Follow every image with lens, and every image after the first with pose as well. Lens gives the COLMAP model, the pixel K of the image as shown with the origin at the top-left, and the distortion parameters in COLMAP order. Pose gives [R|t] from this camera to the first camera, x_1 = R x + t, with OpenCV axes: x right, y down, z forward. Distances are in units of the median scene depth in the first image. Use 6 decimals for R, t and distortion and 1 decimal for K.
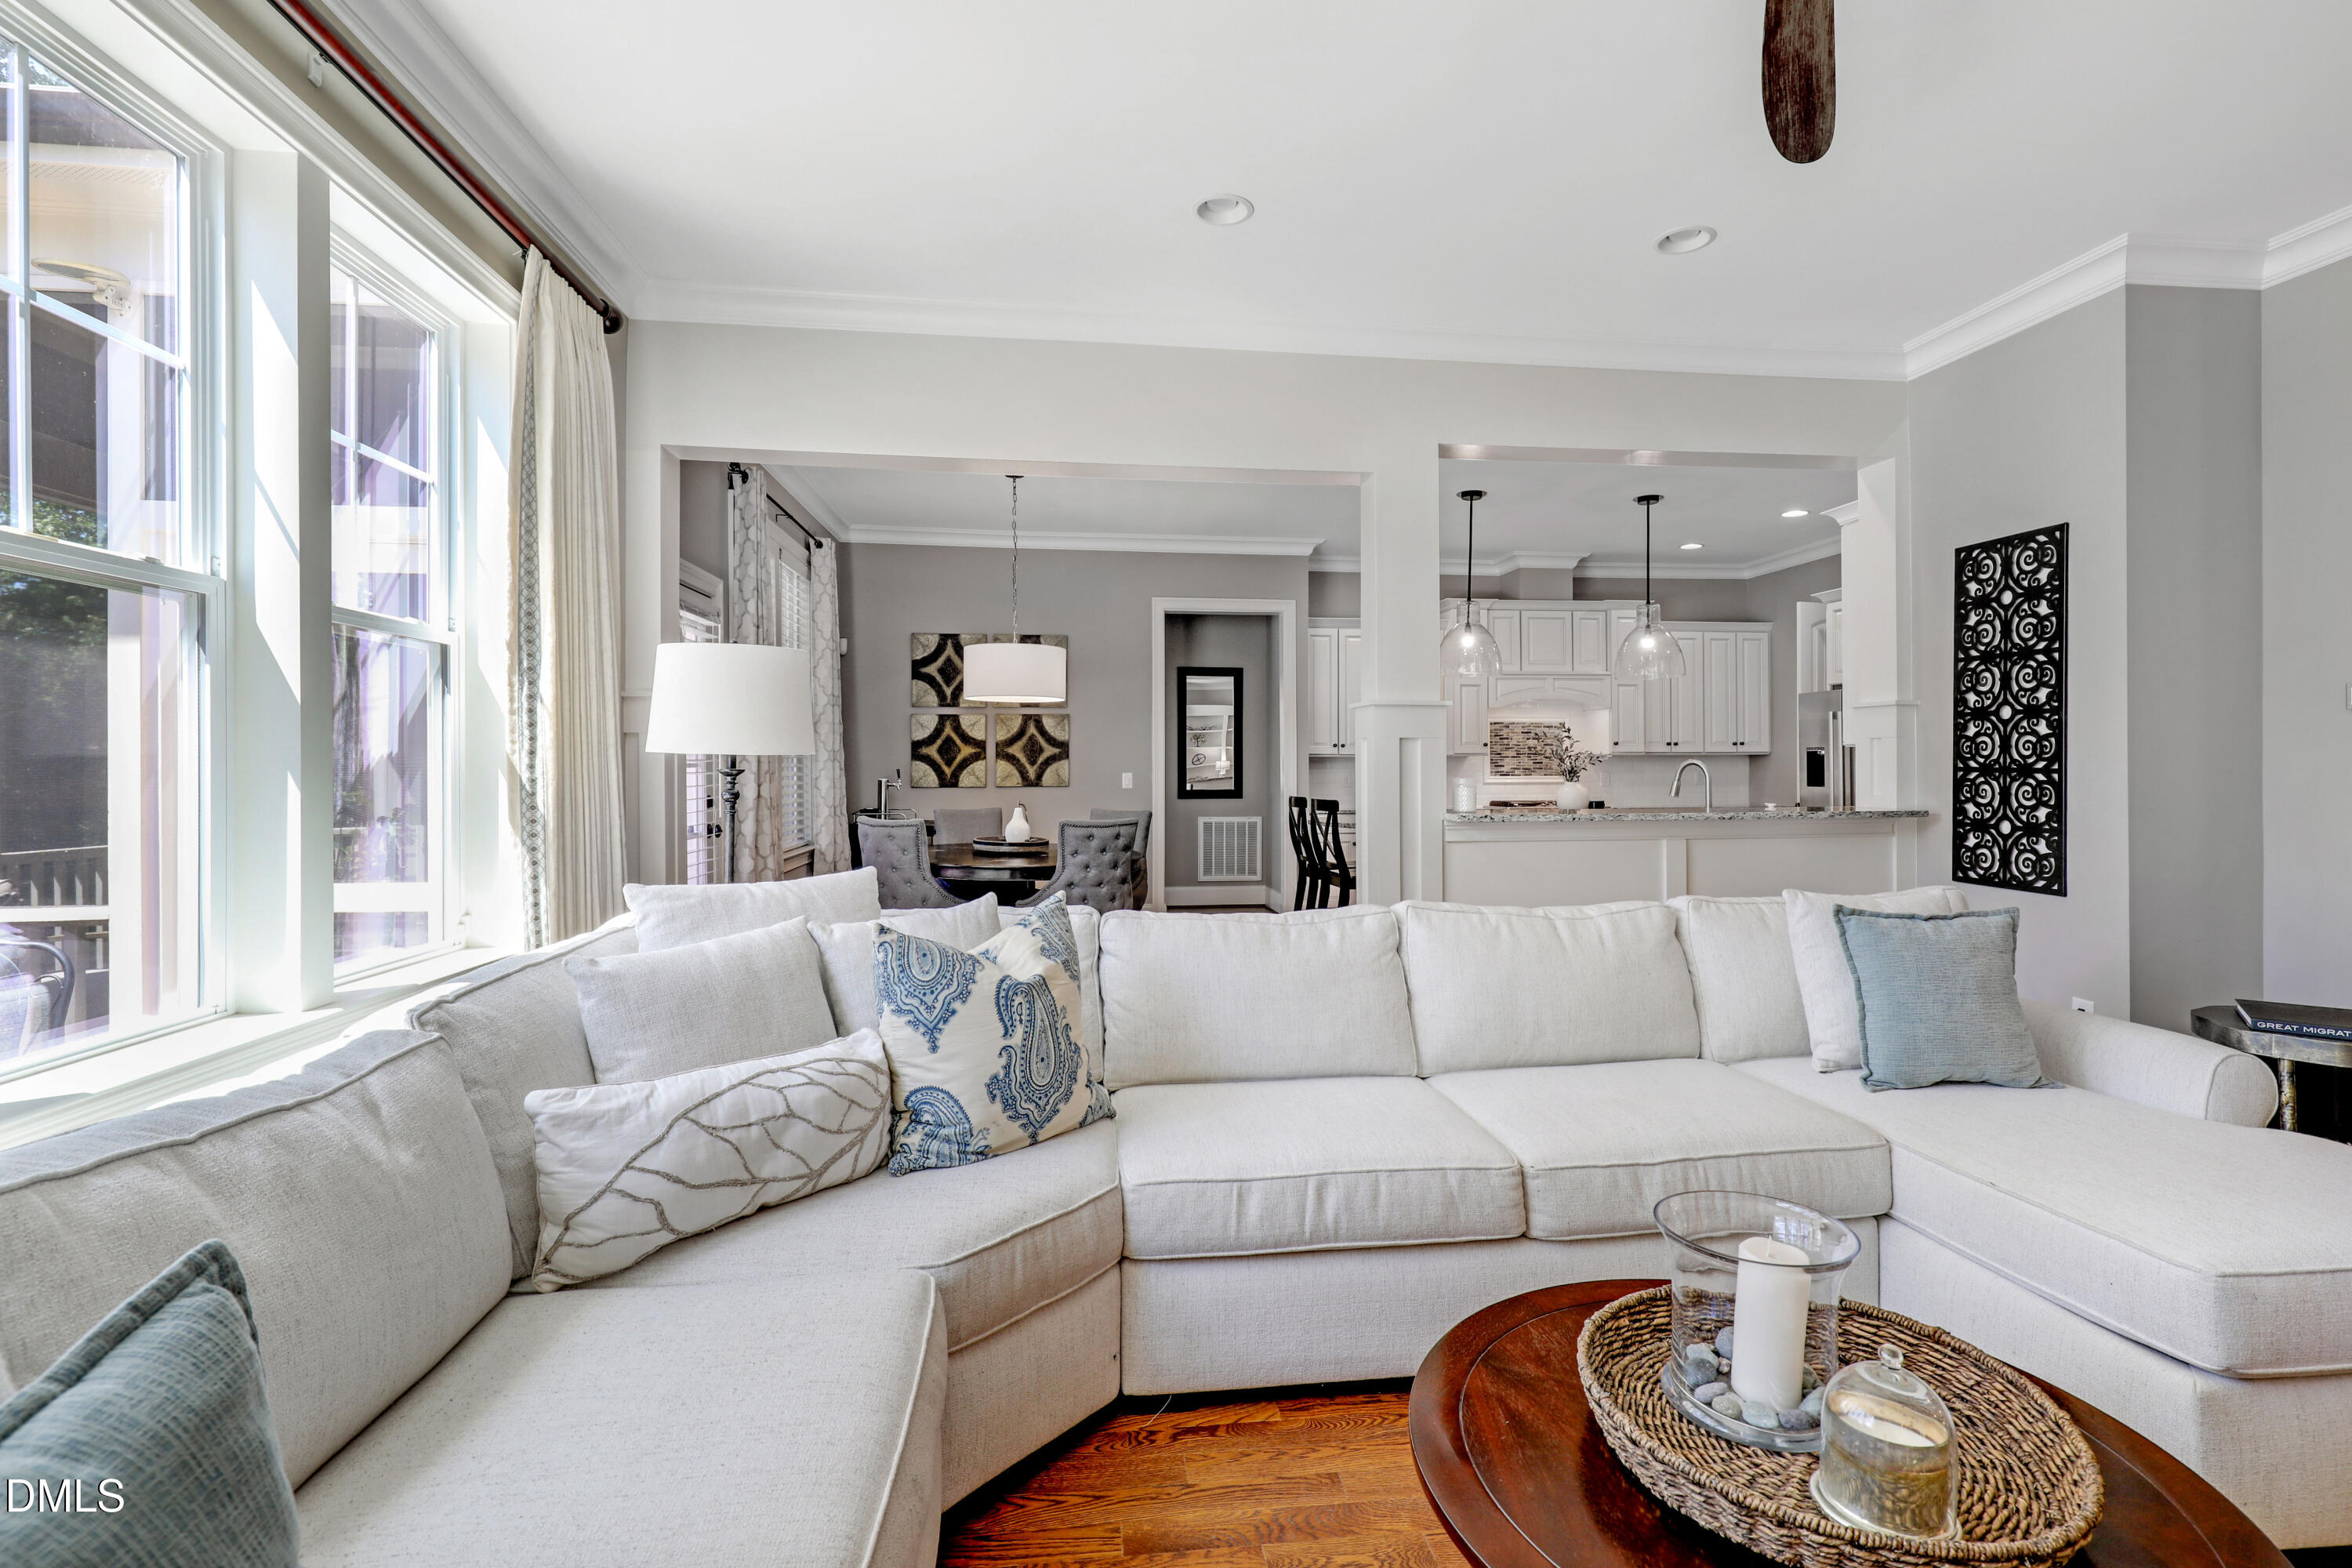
lens RADIAL K [[1095.9, 0, 1175.7], [0, 1095.9, 769.4], [0, 0, 1]] dist [-0.005490, 0.001129]
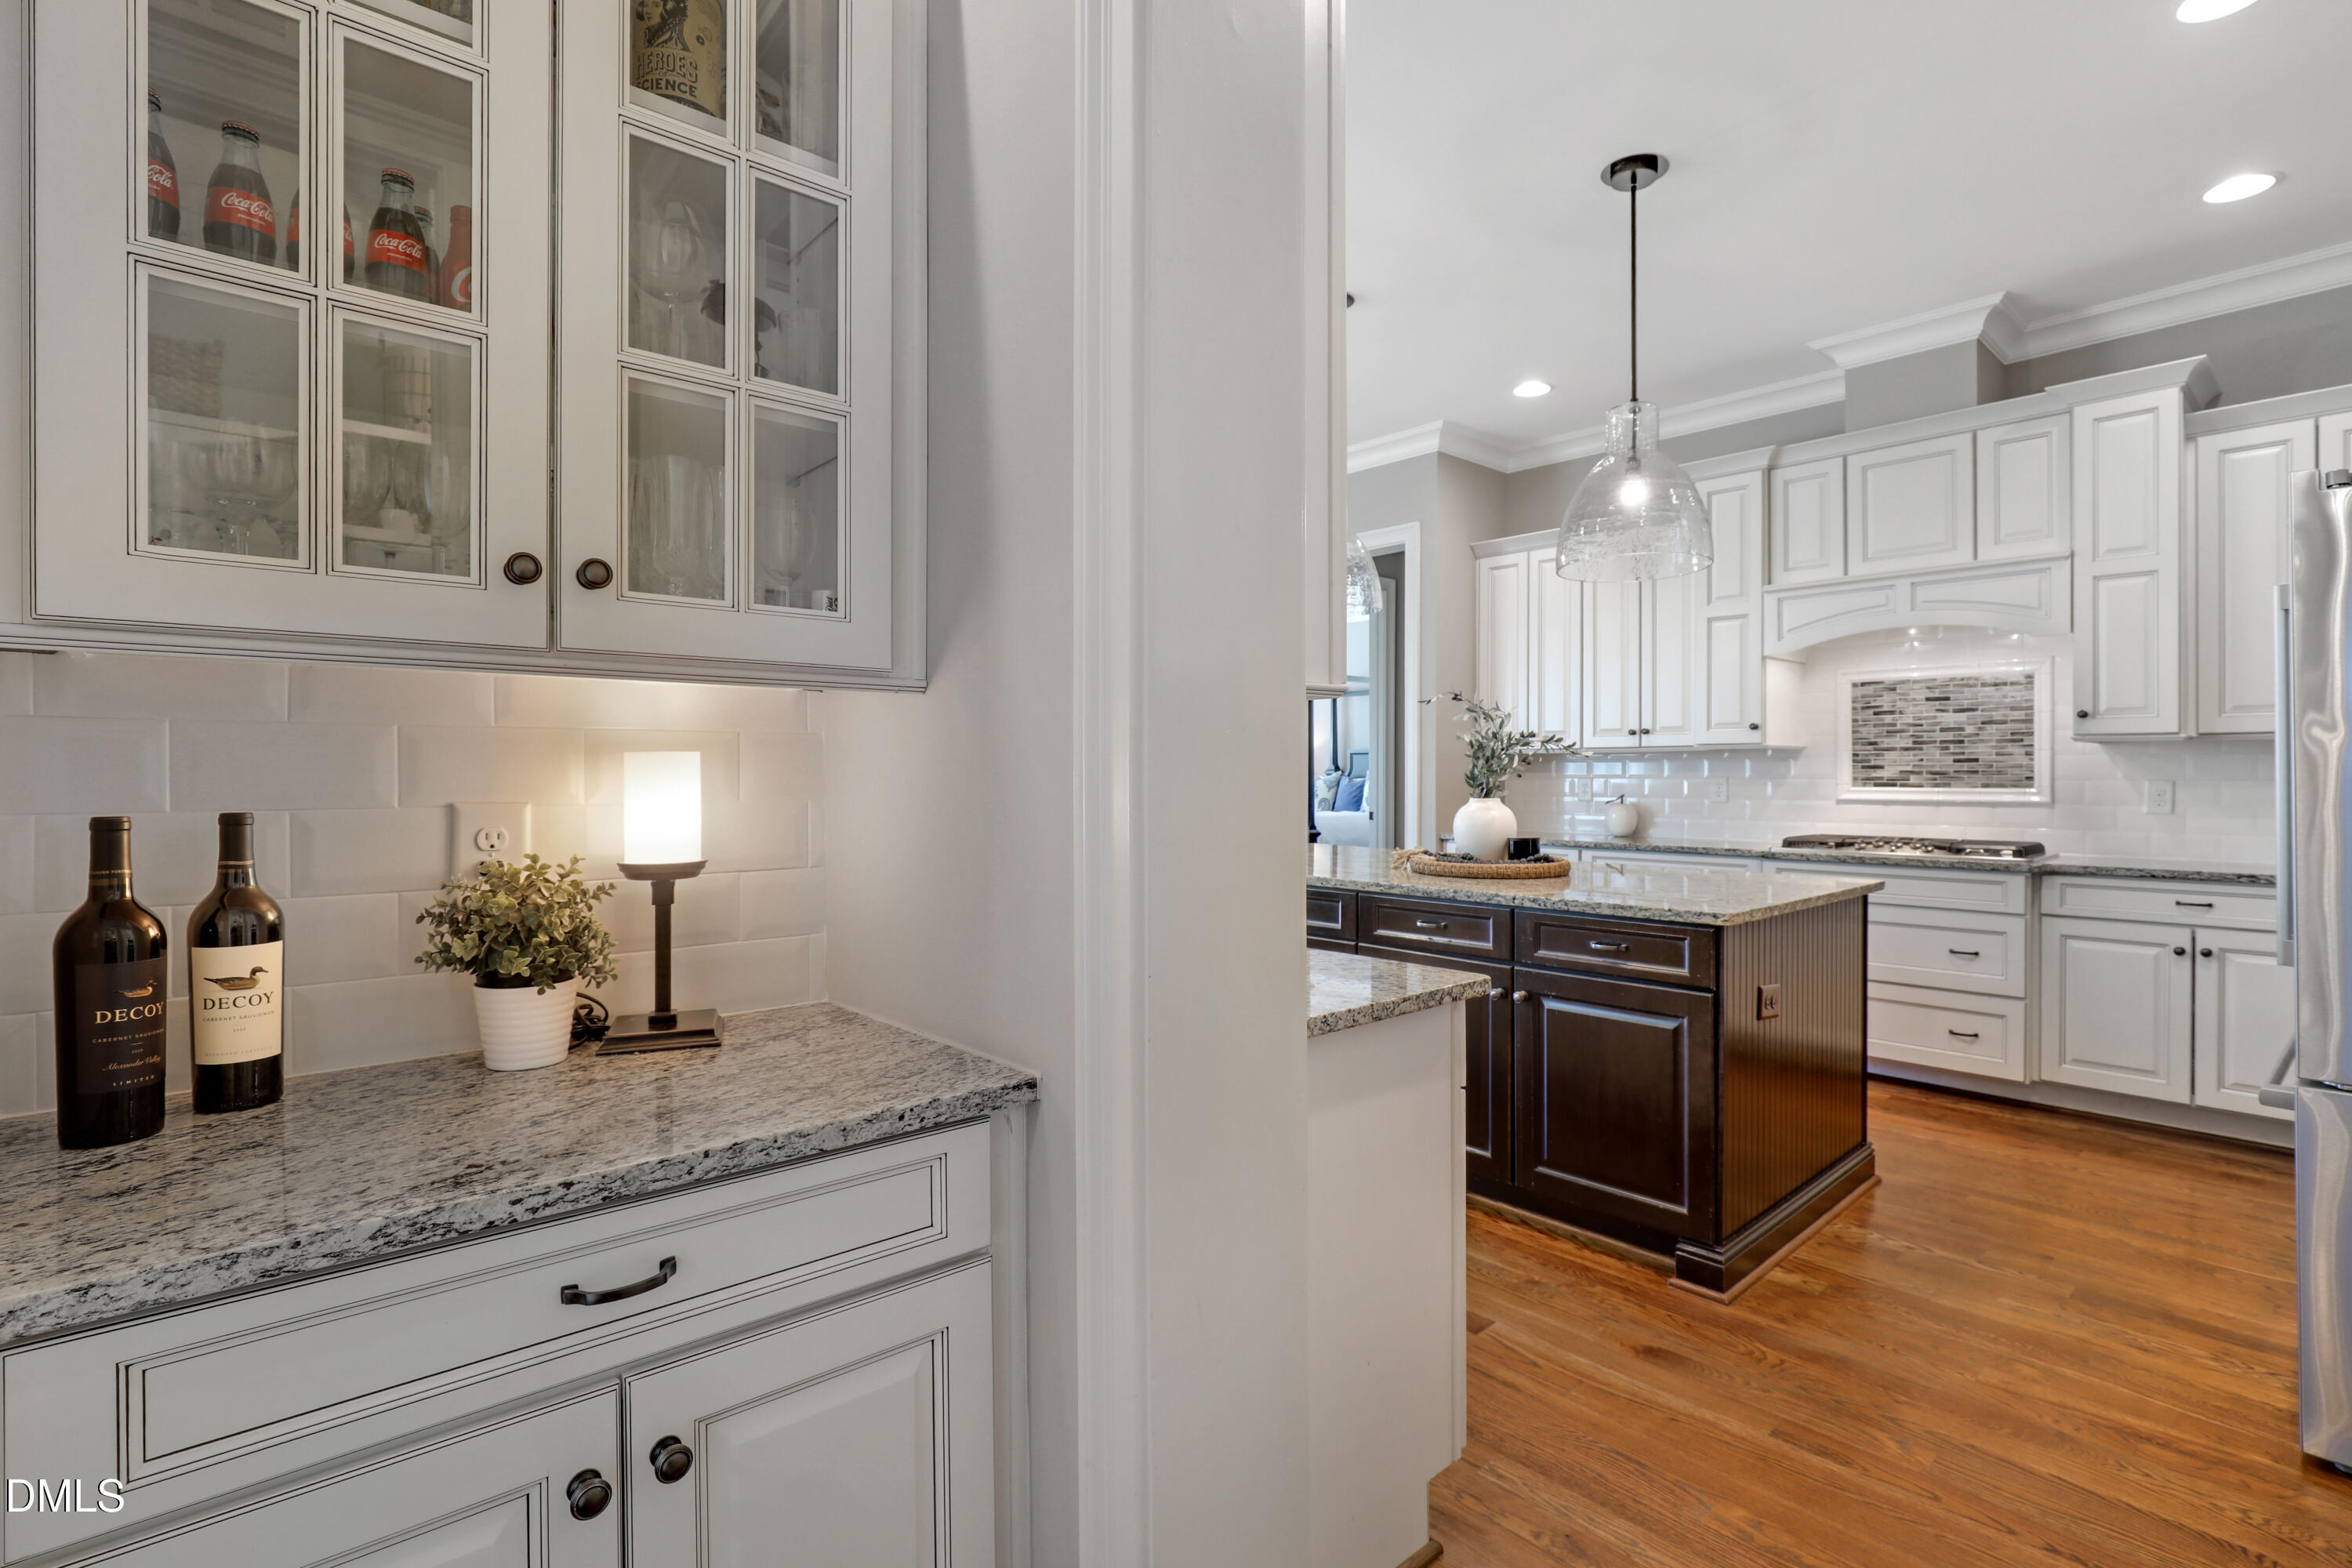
lens RADIAL K [[1095.9, 0, 1188.9], [0, 1095.9, 777.7], [0, 0, 1]] dist [-0.005490, 0.001129]
pose [[0.586142, 0.005882, -0.810187, 0.538517], [-0.004545, 0.999982, 0.003971, 0.001170], [0.810195, 0.001355, 0.586159, 0.457804]]
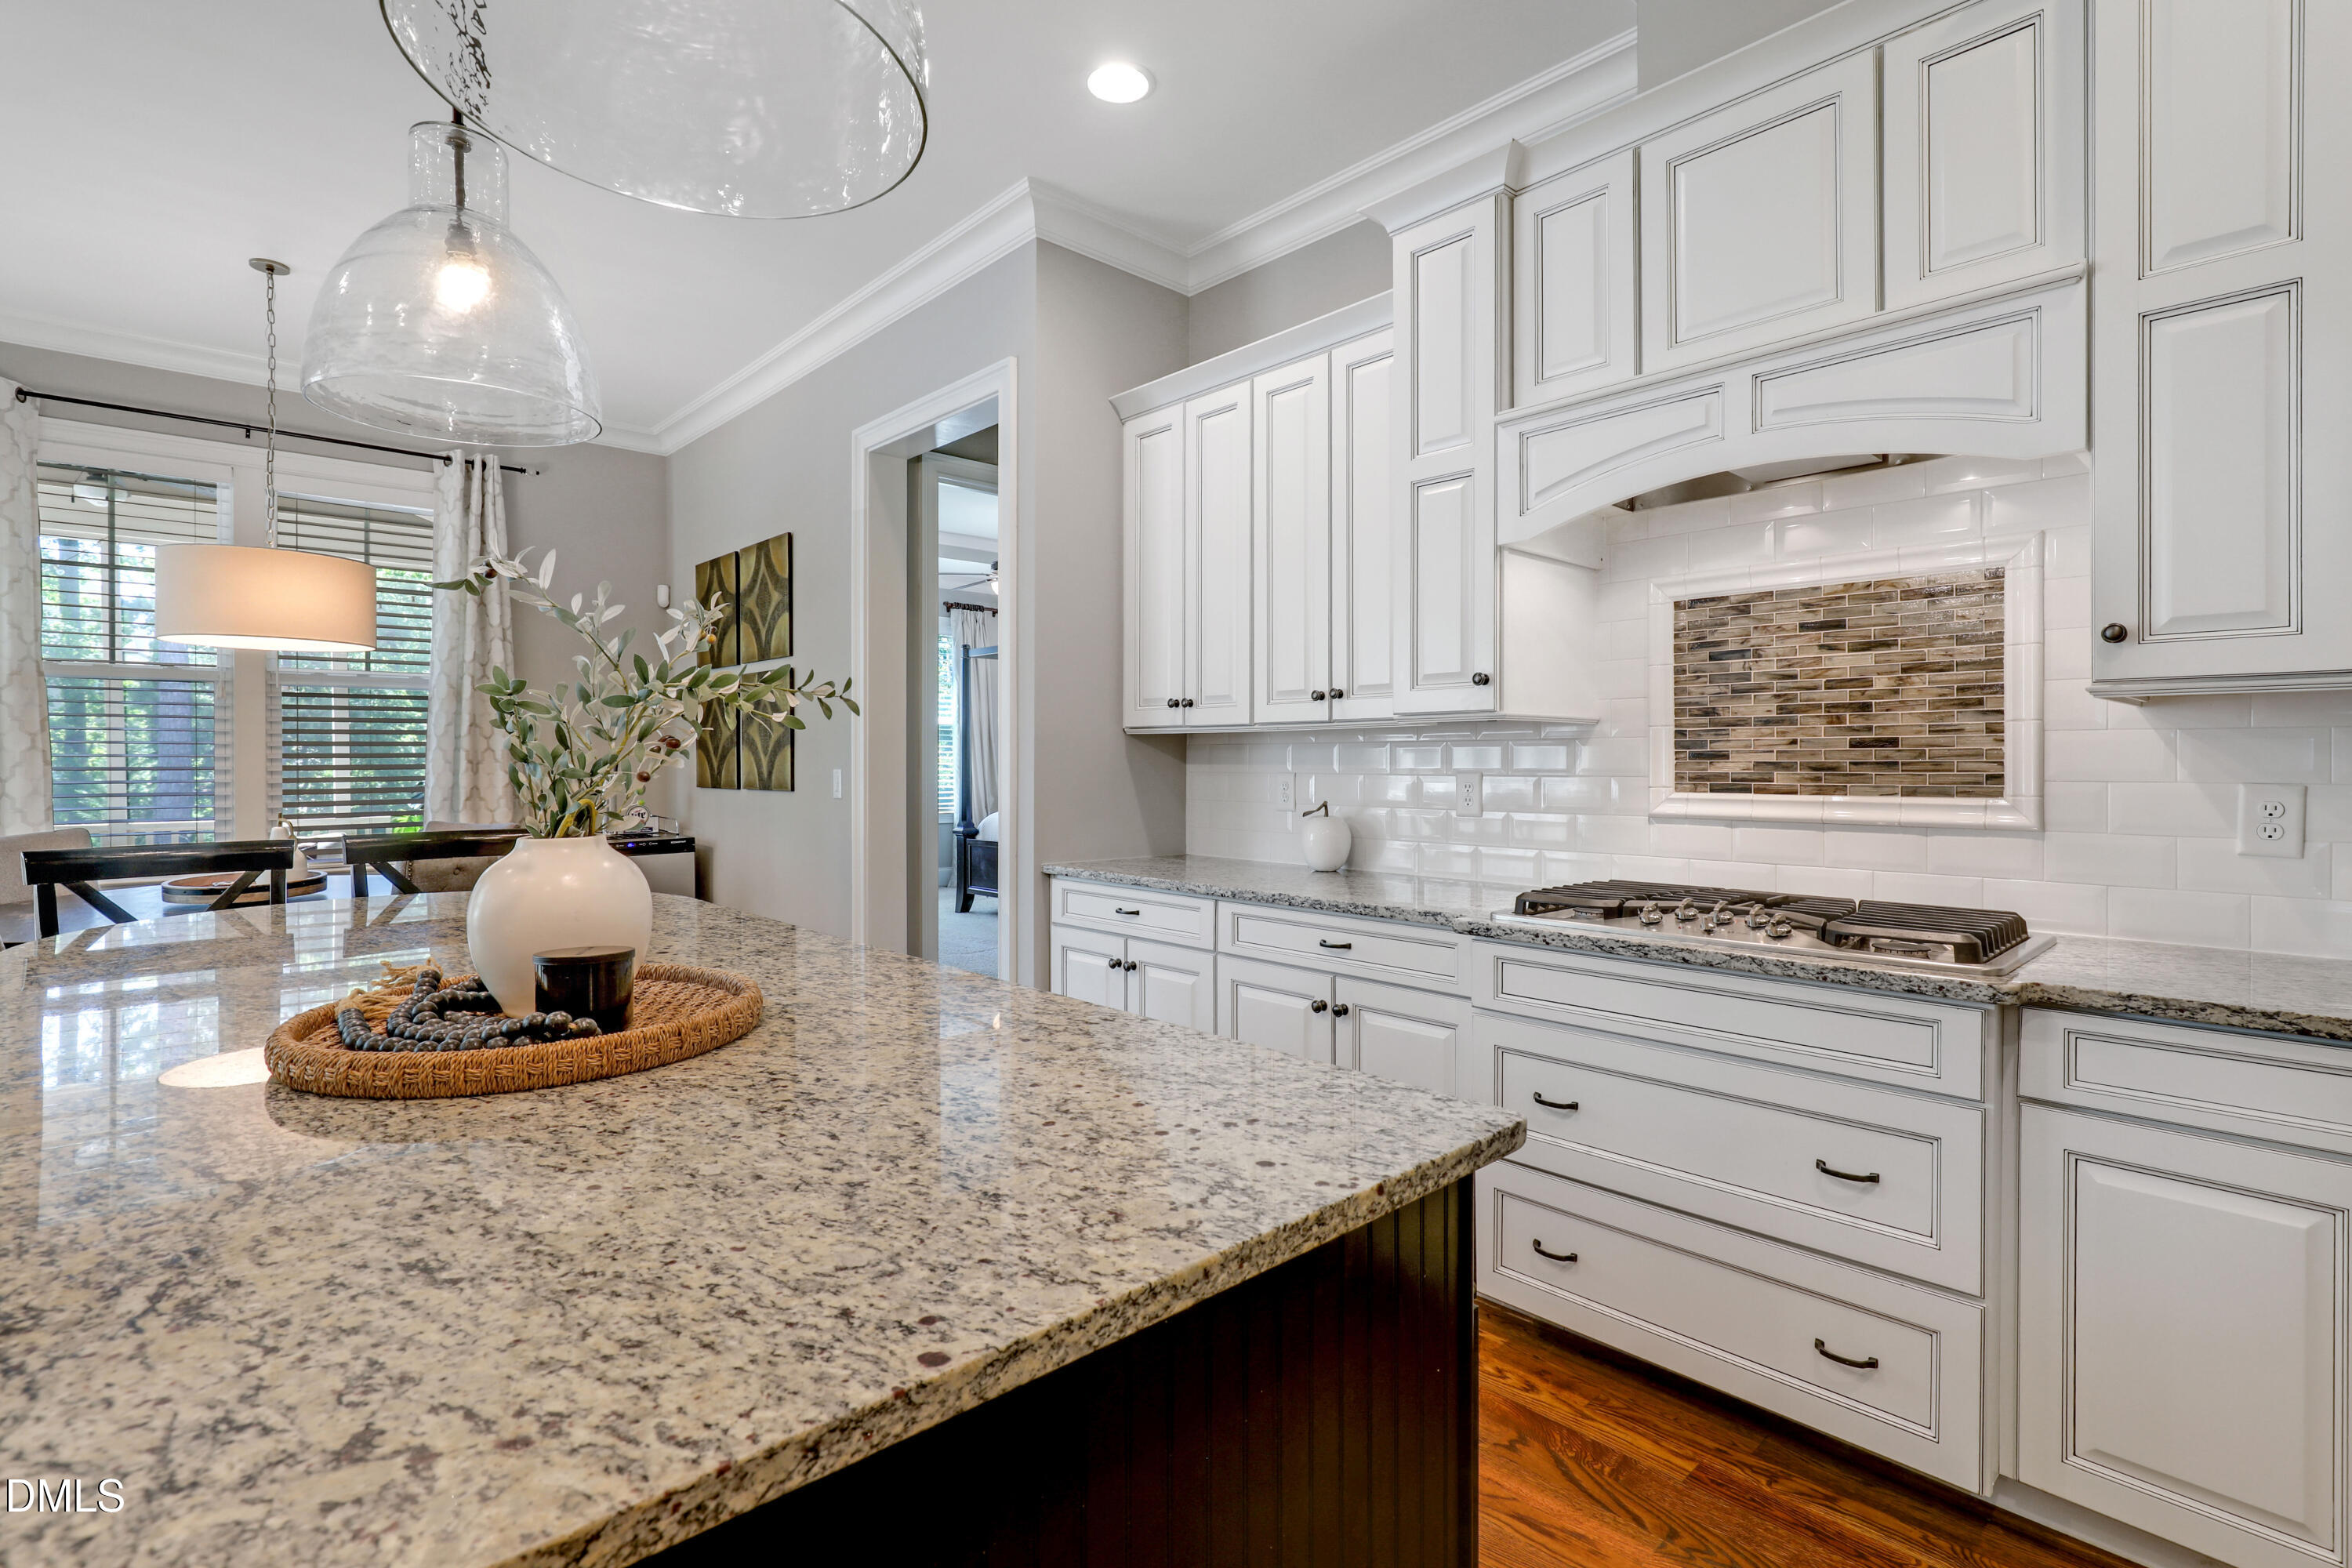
lens RADIAL K [[1095.9, 0, 1187.9], [0, 1095.9, 766.9], [0, 0, 1]] dist [-0.005490, 0.001129]
pose [[0.598905, 0.005270, -0.800803, 0.451609], [-0.005148, 0.999983, 0.002731, -0.000585], [0.800804, 0.002487, 0.598922, 0.753914]]
